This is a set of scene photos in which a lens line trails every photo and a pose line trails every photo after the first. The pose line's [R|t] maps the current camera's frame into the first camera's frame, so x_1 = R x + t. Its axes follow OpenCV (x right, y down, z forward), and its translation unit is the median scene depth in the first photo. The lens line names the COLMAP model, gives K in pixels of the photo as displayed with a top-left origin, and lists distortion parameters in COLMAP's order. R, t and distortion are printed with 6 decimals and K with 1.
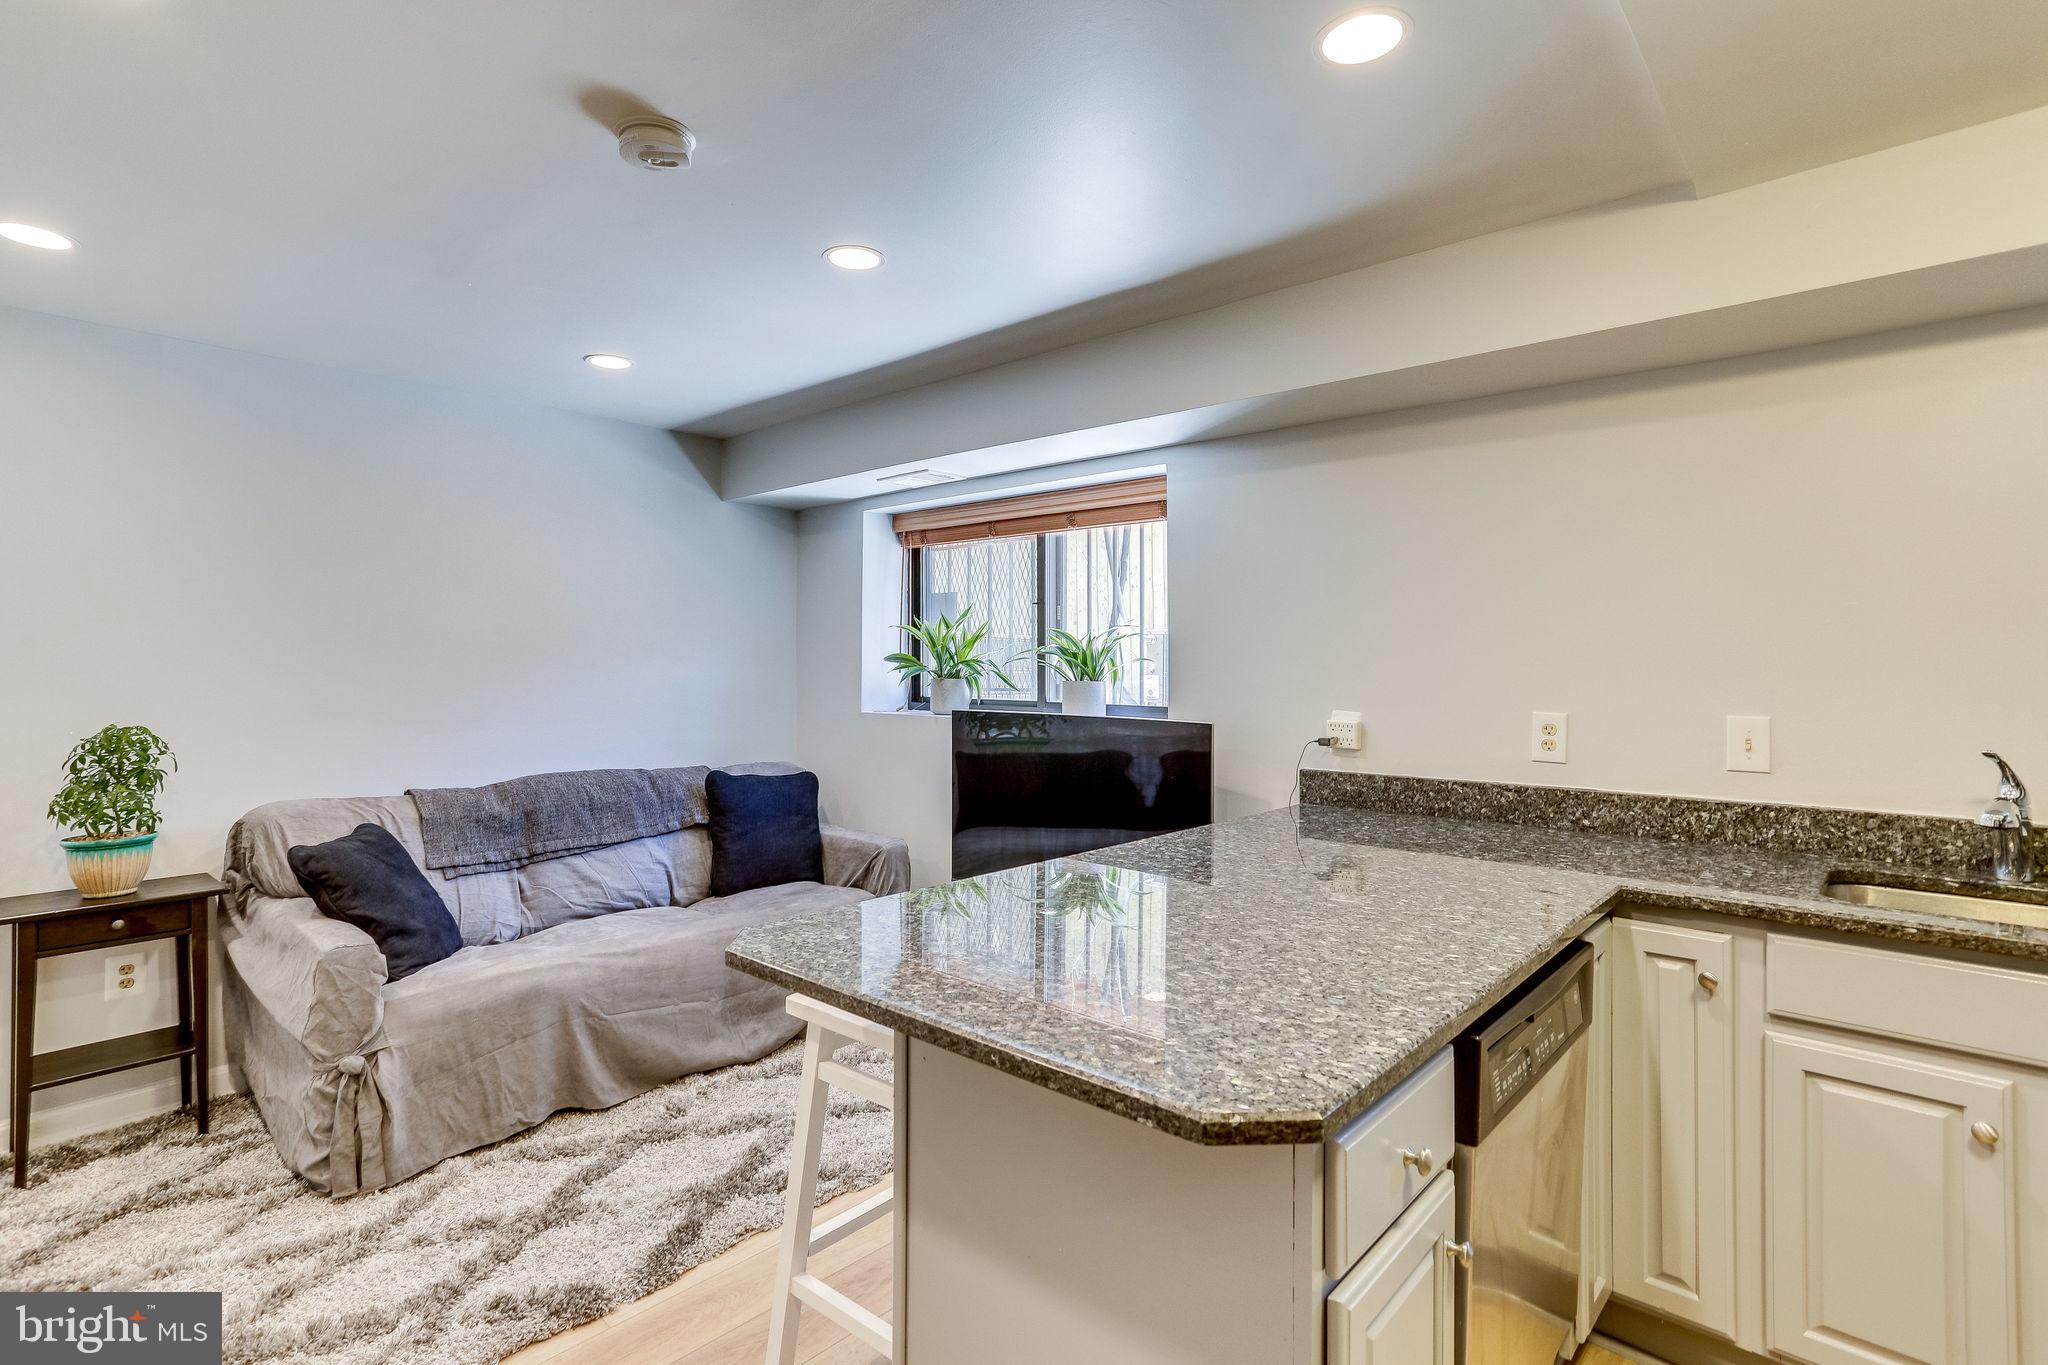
lens RADIAL K [[1010.6, 0, 1019.8], [0, 1010.6, 658.5], [0, 0, 1]] dist [-0.020201, 0.016556]
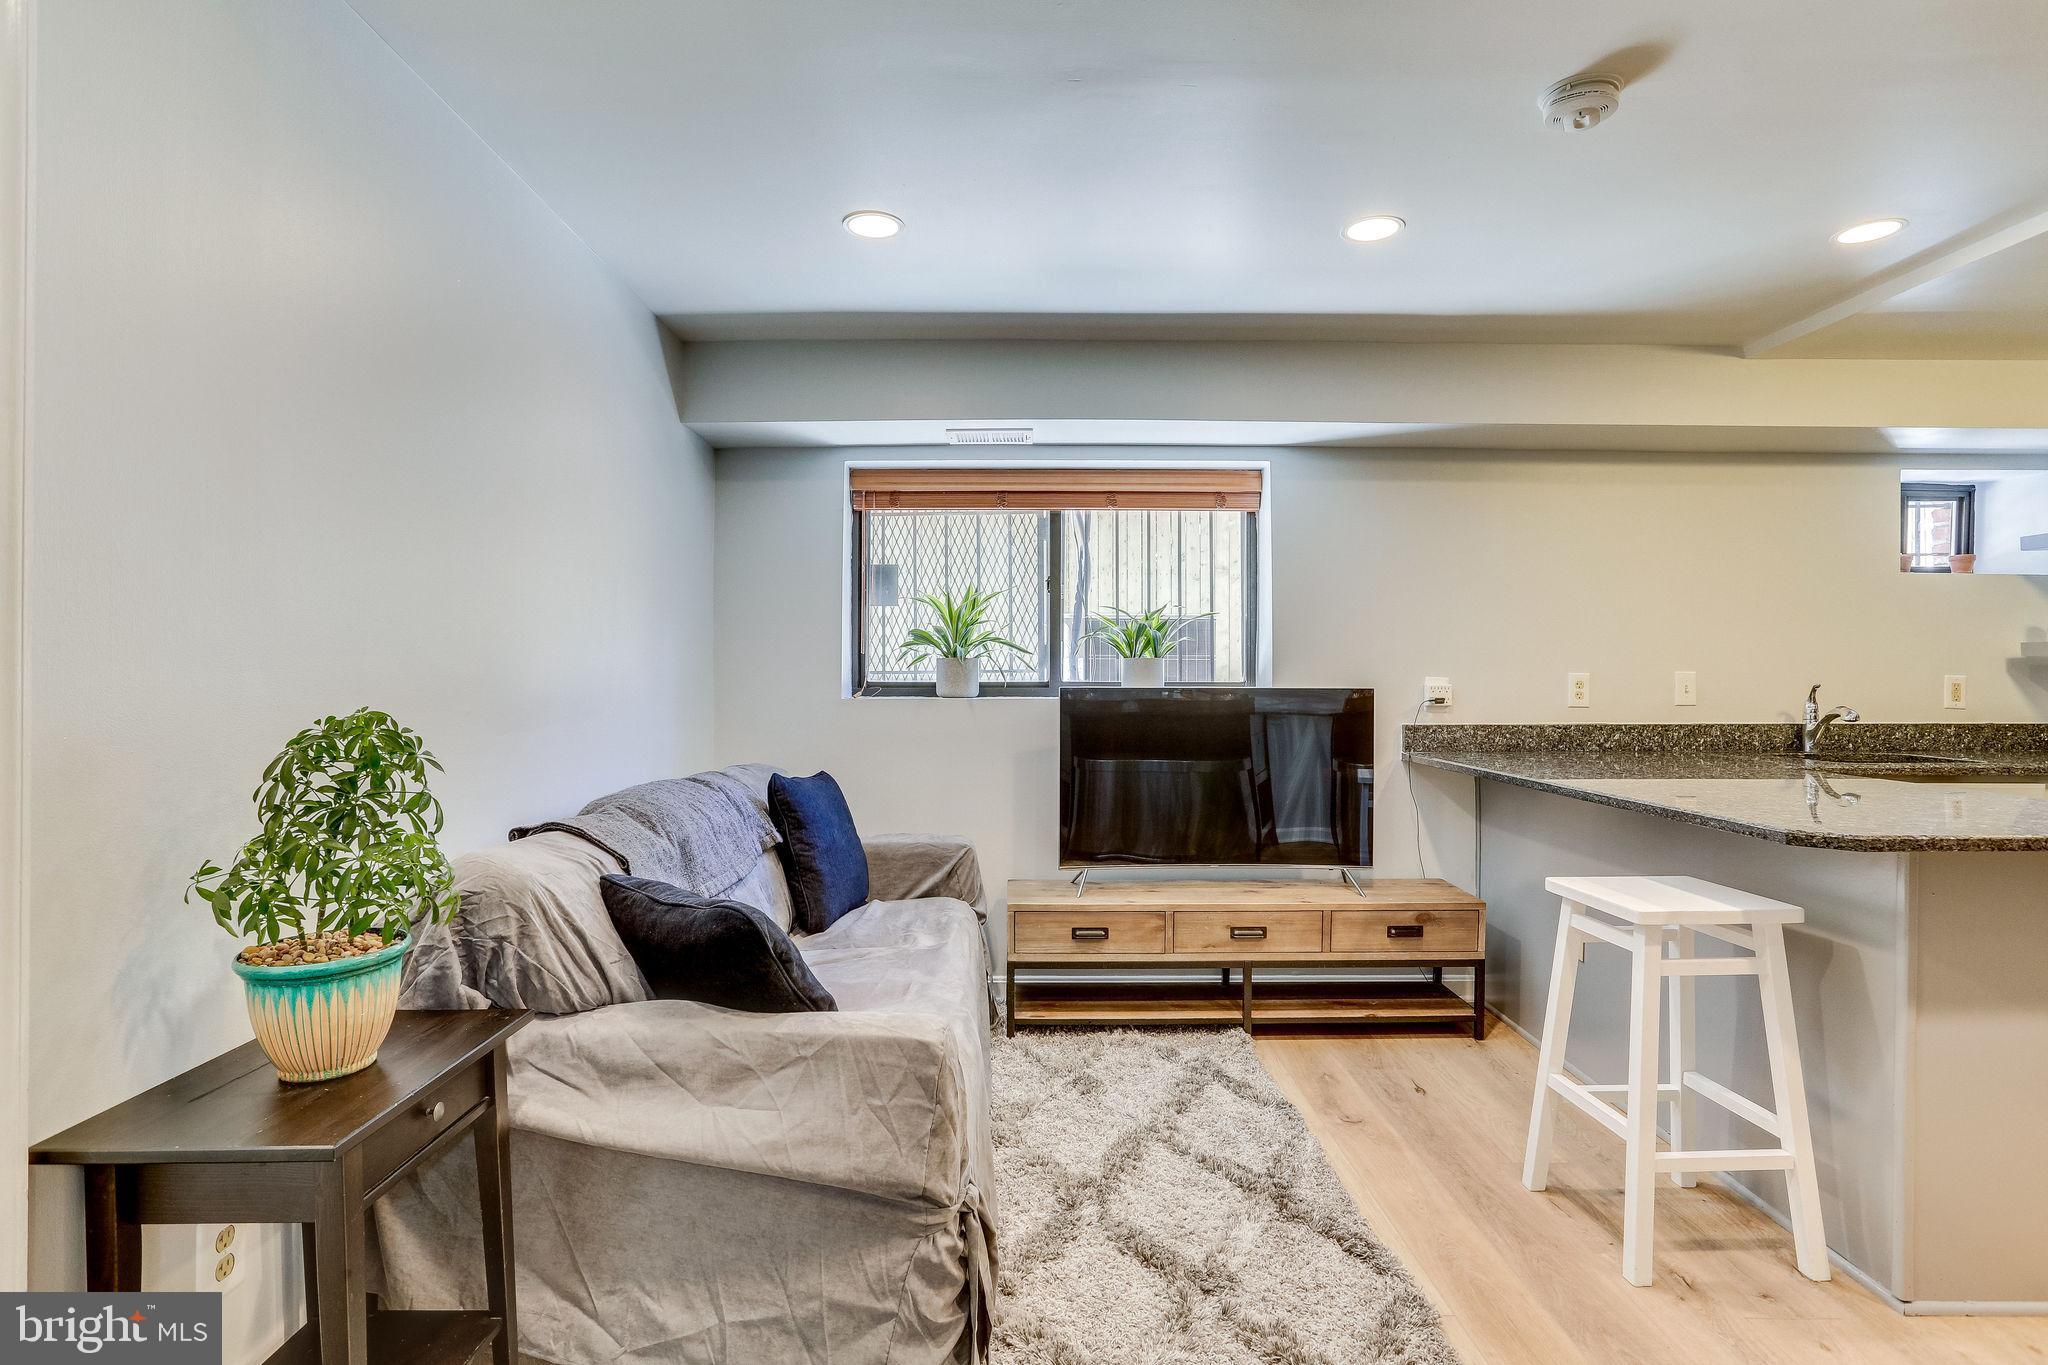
lens RADIAL K [[1010.6, 0, 1070.4], [0, 1010.6, 664.1], [0, 0, 1]] dist [-0.020201, 0.016556]
pose [[0.727315, 0.005516, 0.686281, -1.153150], [-0.001755, 0.999979, -0.006177, 0.057493], [-0.686301, 0.003288, 0.727310, 0.501068]]
